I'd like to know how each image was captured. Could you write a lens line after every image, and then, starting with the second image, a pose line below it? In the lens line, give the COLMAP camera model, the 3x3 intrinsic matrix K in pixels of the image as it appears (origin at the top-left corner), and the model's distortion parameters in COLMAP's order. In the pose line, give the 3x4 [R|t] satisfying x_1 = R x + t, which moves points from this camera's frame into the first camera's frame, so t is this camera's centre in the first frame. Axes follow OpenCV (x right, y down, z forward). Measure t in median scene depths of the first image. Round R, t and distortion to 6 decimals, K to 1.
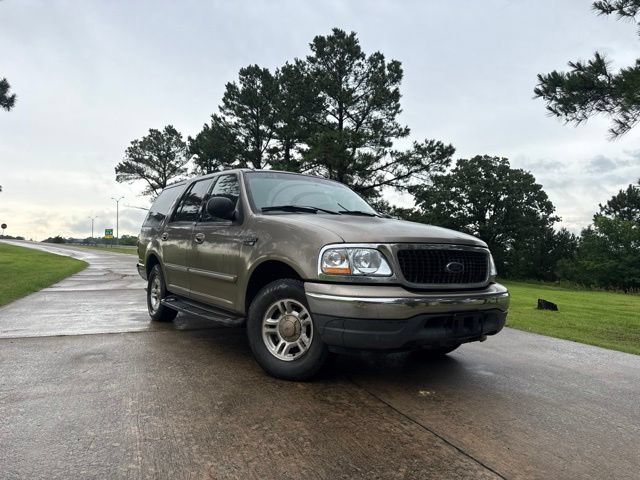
lens RADIAL K [[449.6, 0, 320.5], [0, 449.6, 239.6], [0, 0, 1]] dist [0.048832, -0.062601]
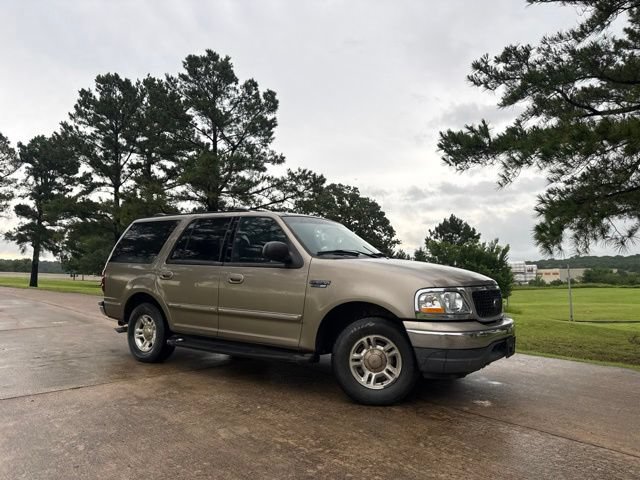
lens RADIAL K [[449.6, 0, 324.8], [0, 449.6, 242.9], [0, 0, 1]] dist [0.048832, -0.062601]
pose [[0.938171, 0.008184, 0.346074, -0.069689], [0.003895, 0.999408, -0.034195, -0.007847], [-0.346149, 0.033428, 0.937584, -0.006668]]
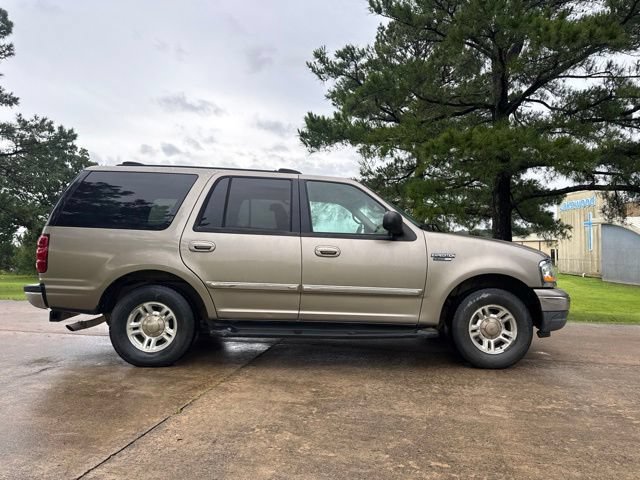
lens RADIAL K [[449.6, 0, 324.8], [0, 449.6, 239.6], [0, 0, 1]] dist [0.048832, -0.062601]
pose [[0.547209, 0.012793, 0.836899, -0.162667], [-0.023906, 0.999714, 0.000349, -0.004269], [-0.836655, -0.020197, 0.547358, 0.083589]]
